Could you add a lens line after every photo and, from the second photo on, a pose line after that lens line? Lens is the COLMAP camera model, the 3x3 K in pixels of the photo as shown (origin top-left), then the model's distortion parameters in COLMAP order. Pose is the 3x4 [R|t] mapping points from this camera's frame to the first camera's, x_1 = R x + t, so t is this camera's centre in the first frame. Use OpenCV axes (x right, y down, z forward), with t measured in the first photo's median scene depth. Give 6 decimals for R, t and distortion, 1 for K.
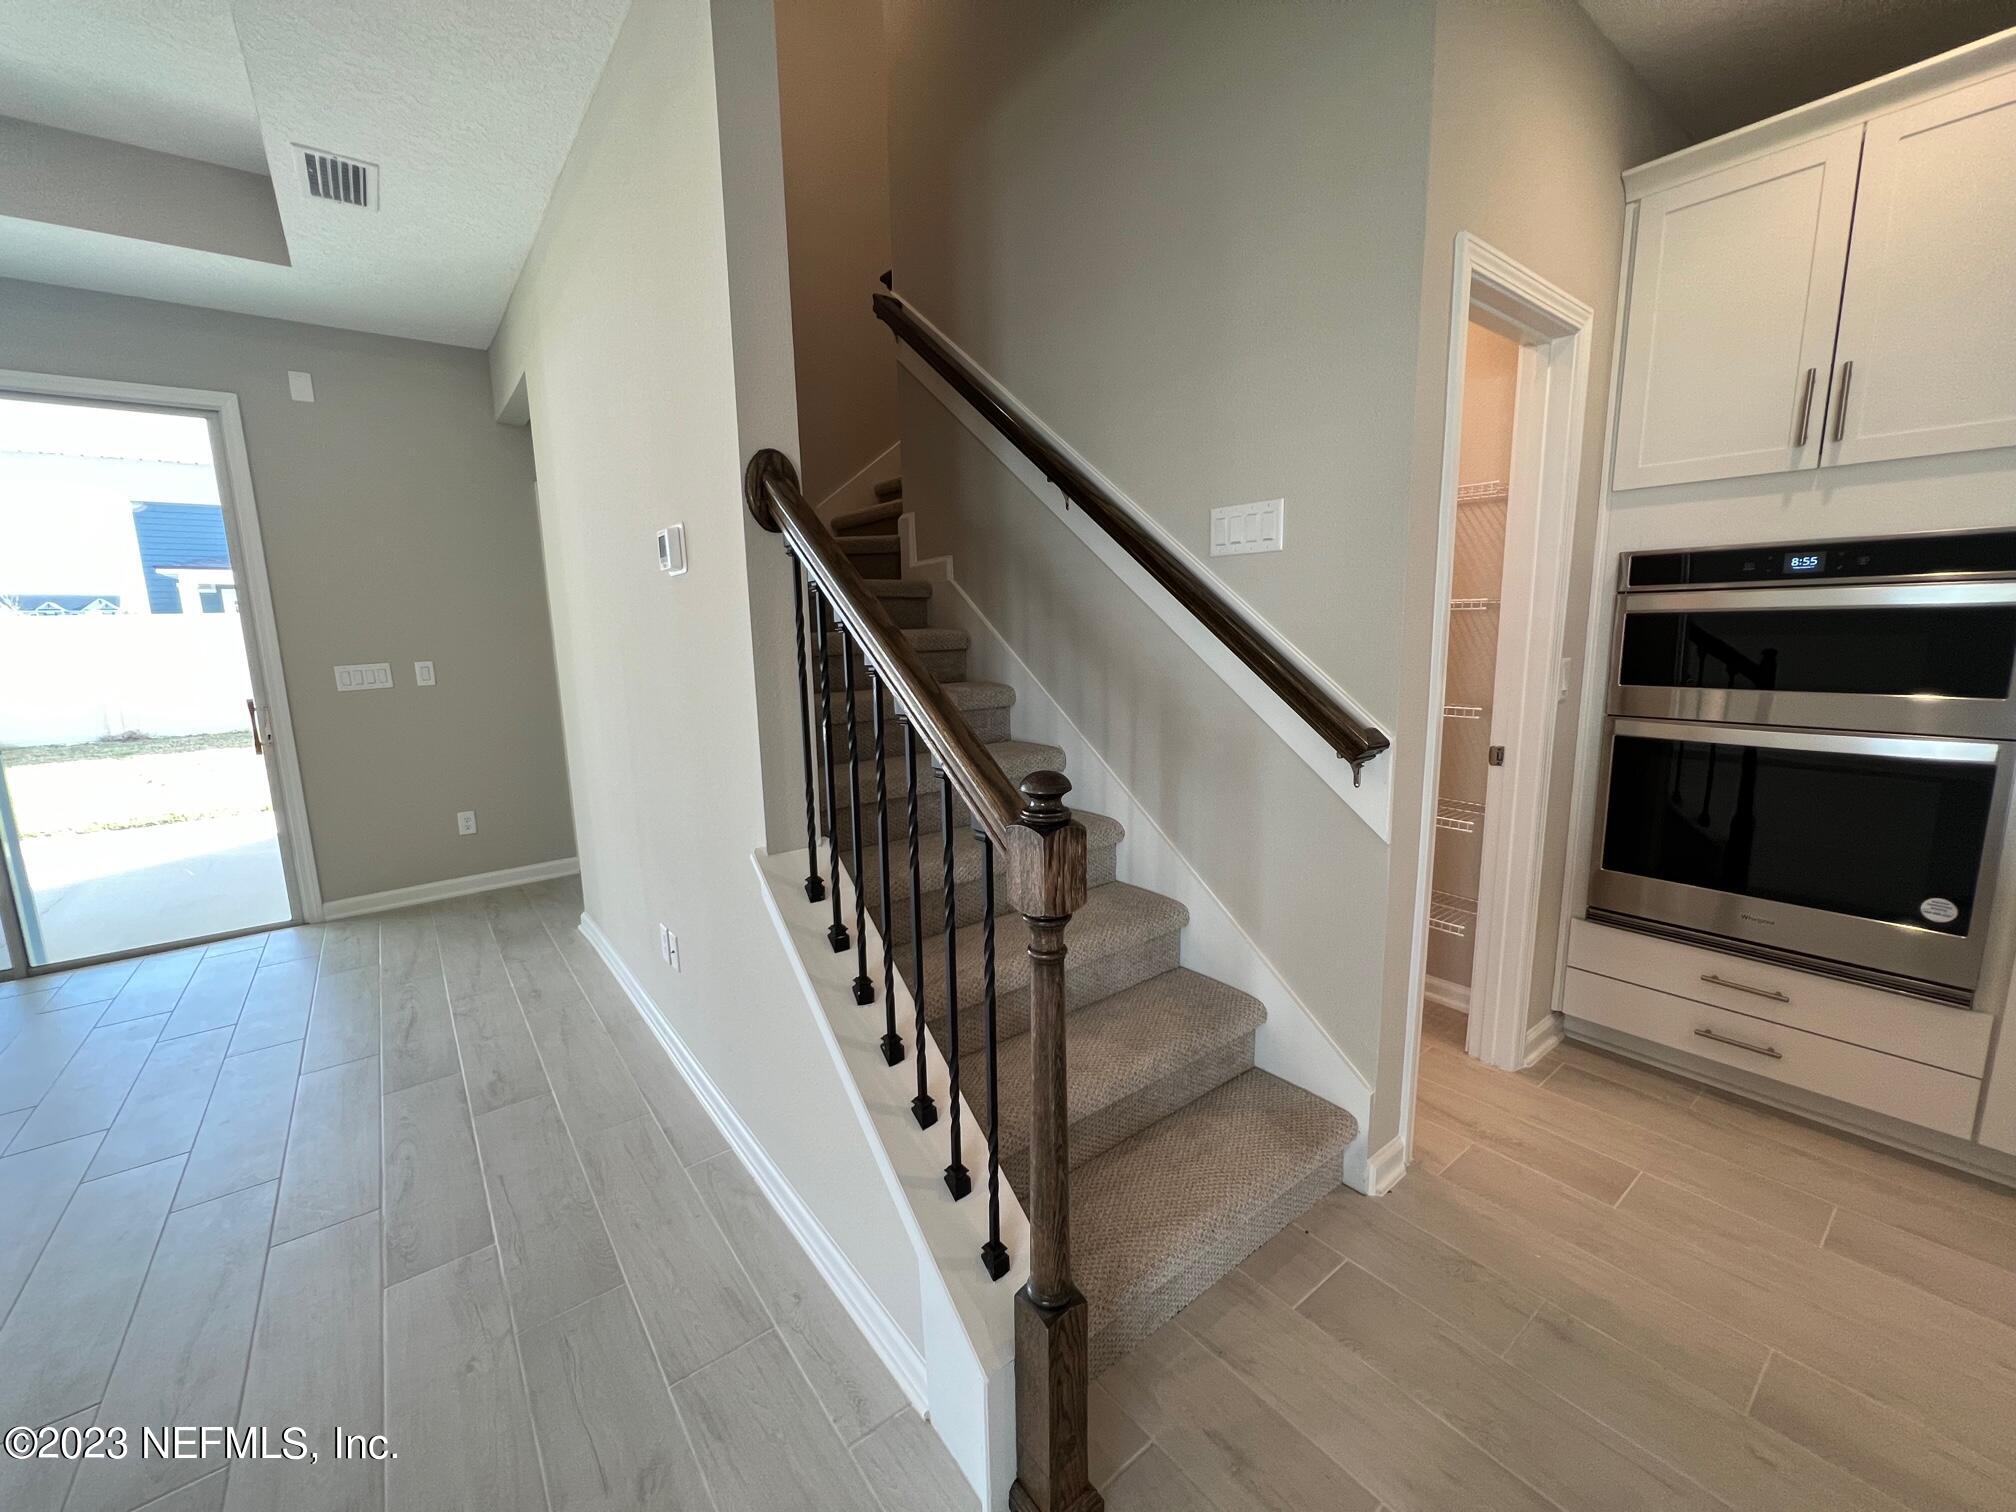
lens RADIAL K [[807.1, 0, 1001.3], [0, 807.1, 749.4], [0, 0, 1]] dist [-0.002393, 0.000072]
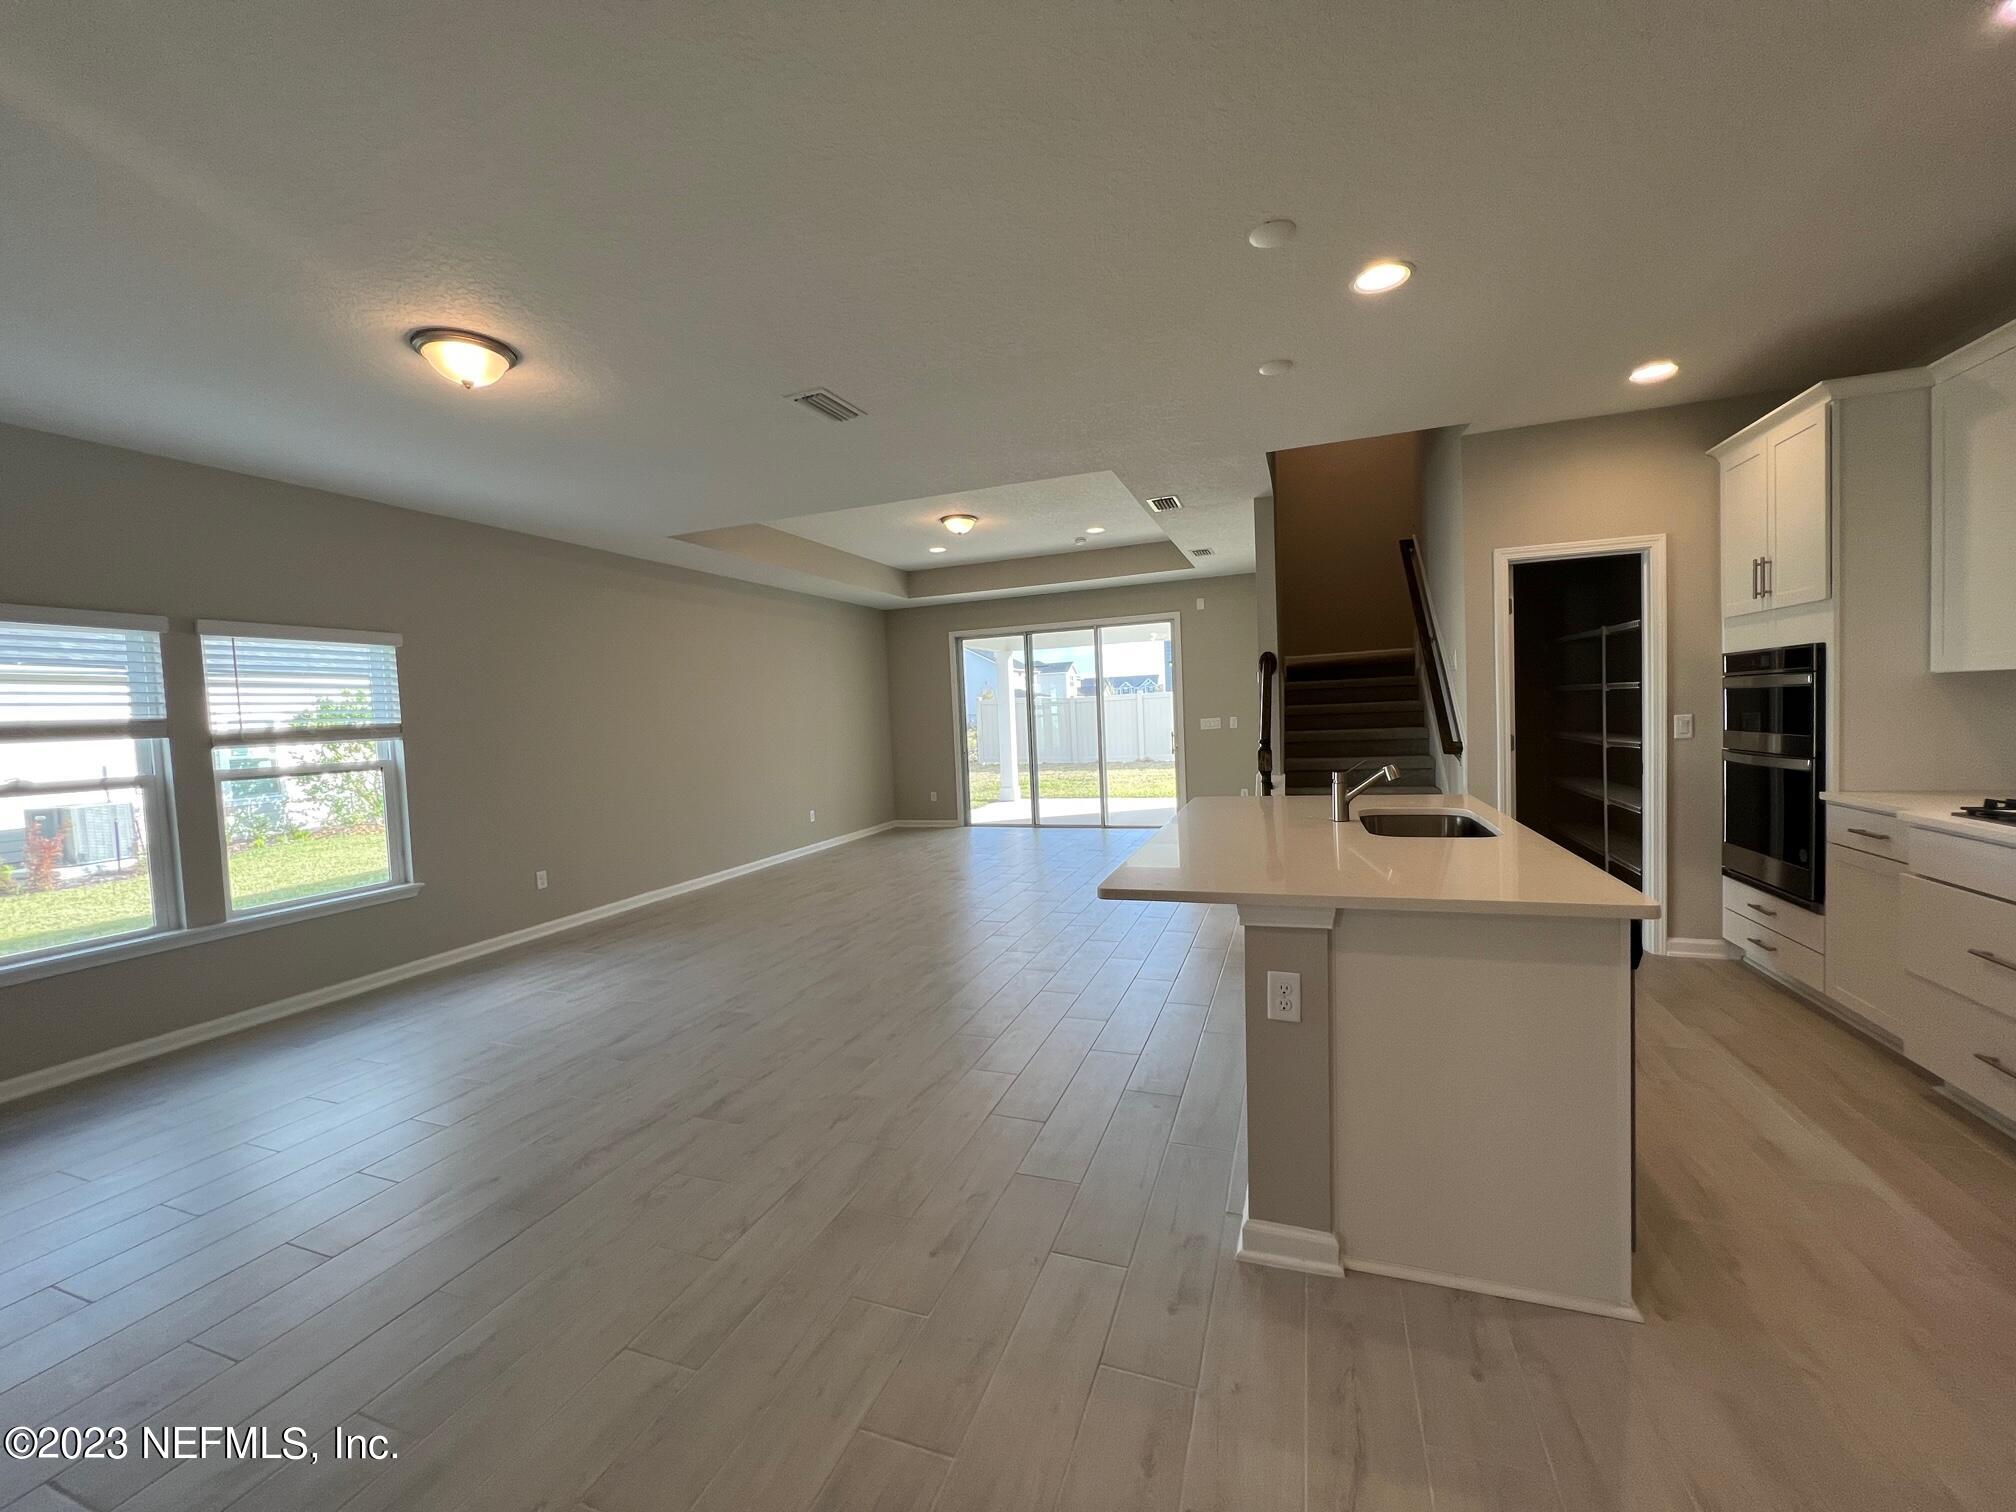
lens RADIAL K [[807.1, 0, 1001.3], [0, 807.1, 749.4], [0, 0, 1]] dist [-0.002393, 0.000072]
pose [[0.528201, 0.037502, -0.848291, 1.557201], [-0.102099, 0.994581, -0.019604, 0.163829], [0.842959, 0.096964, 0.529167, -1.306412]]
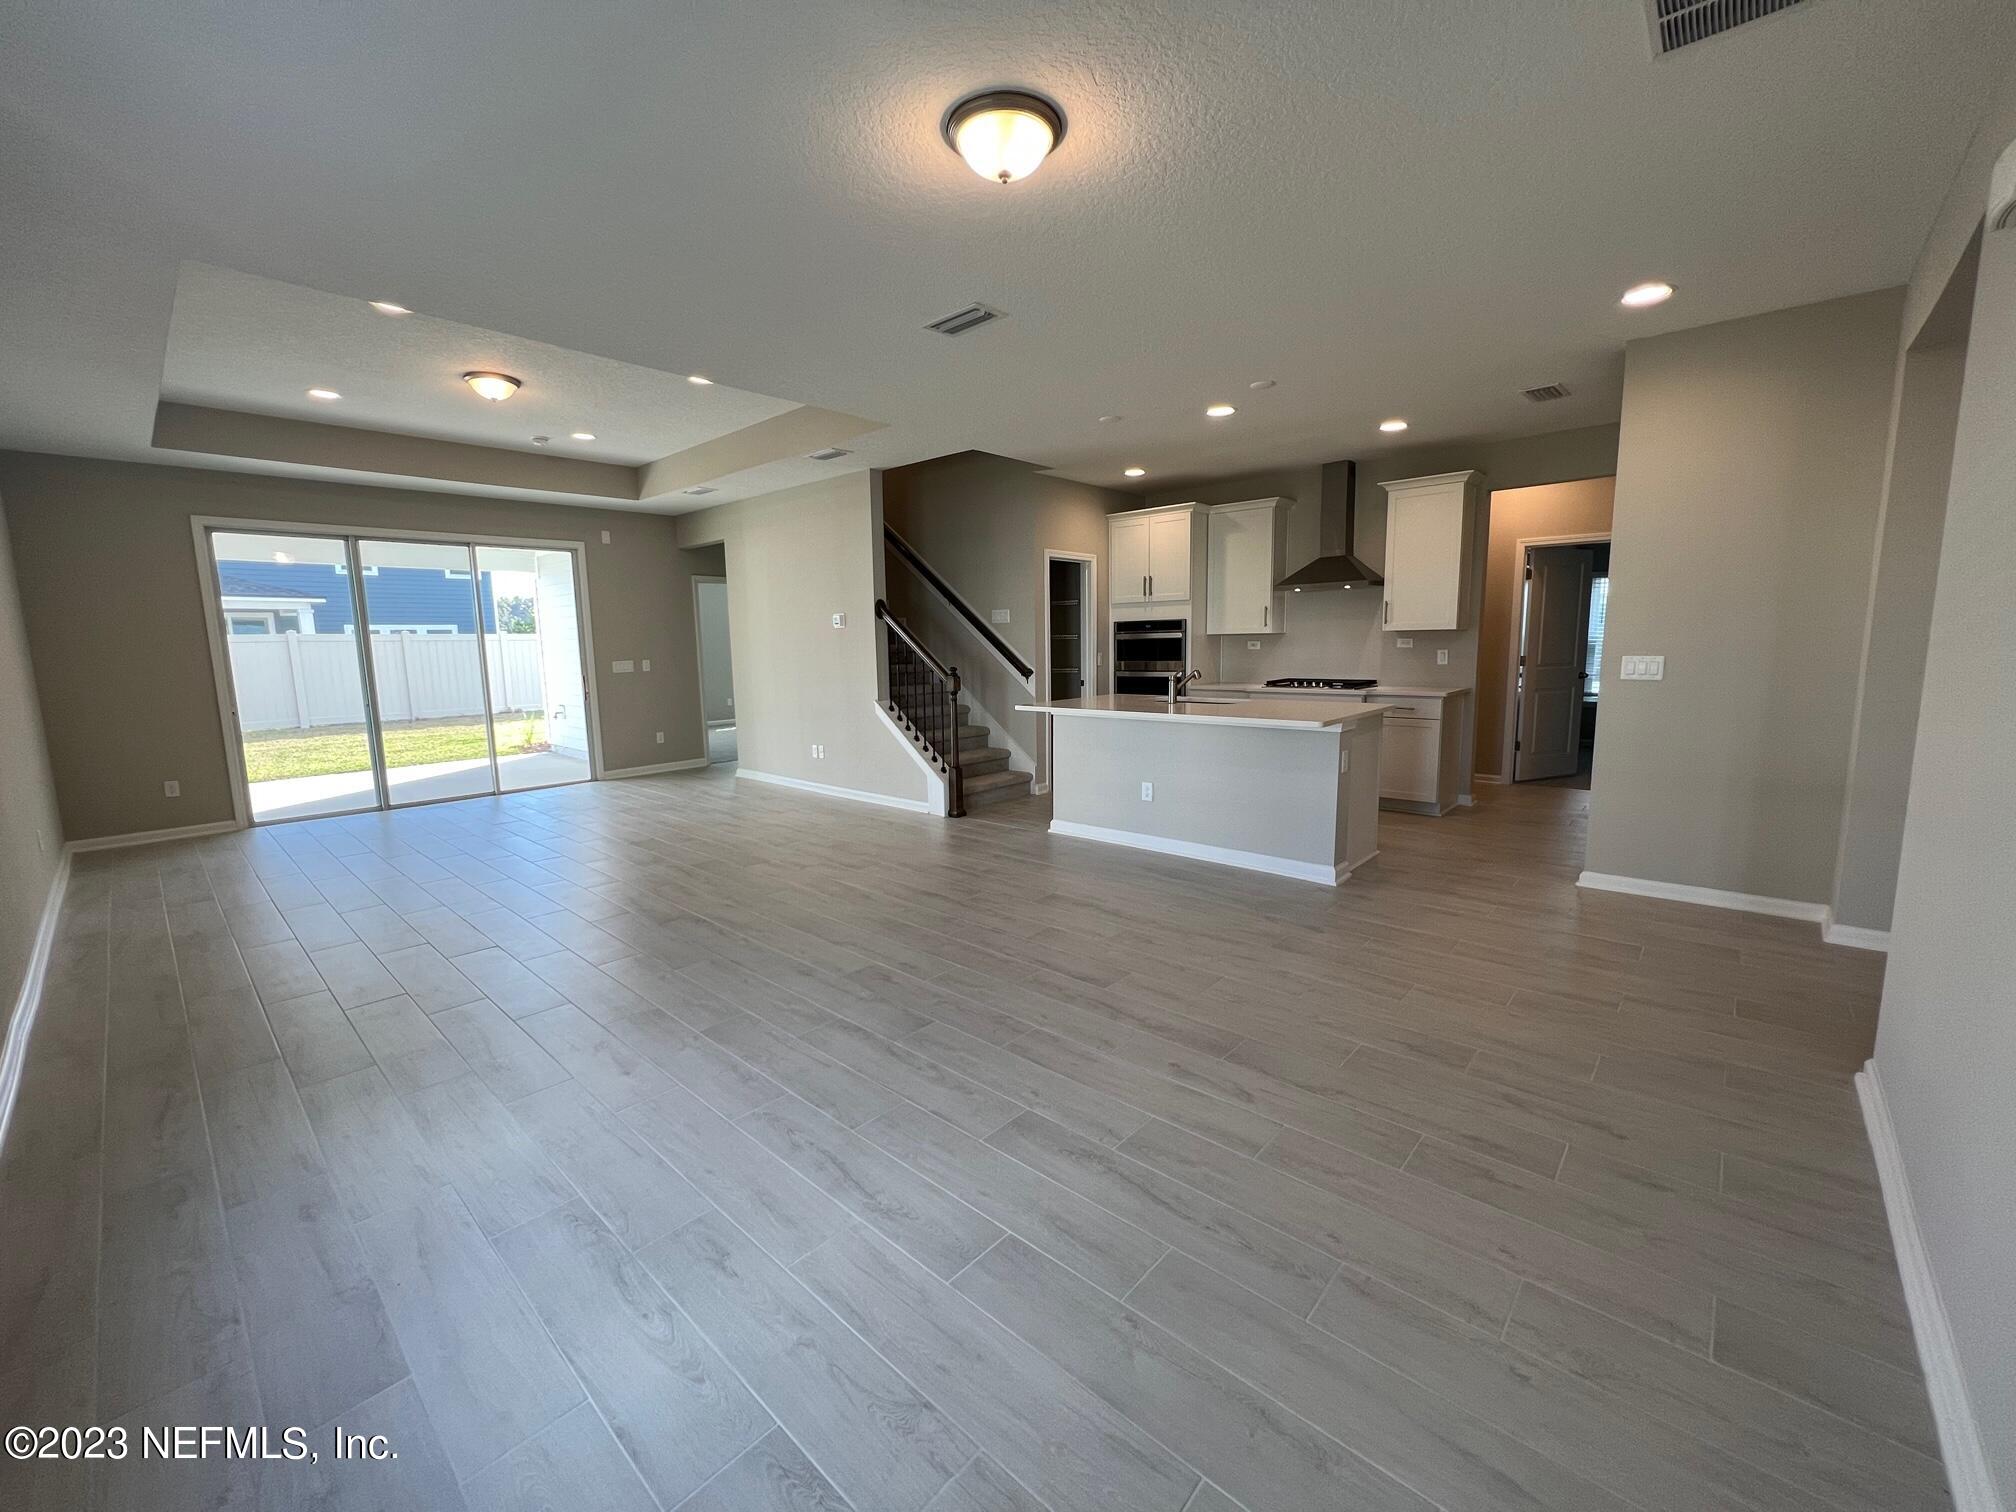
lens RADIAL K [[807.1, 0, 1001.3], [0, 807.1, 749.4], [0, 0, 1]] dist [-0.002393, 0.000072]
pose [[0.984523, -0.019618, 0.174153, -0.321748], [0.024590, 0.999348, -0.026437, 0.401993], [-0.173521, 0.030310, 0.984364, -2.441602]]
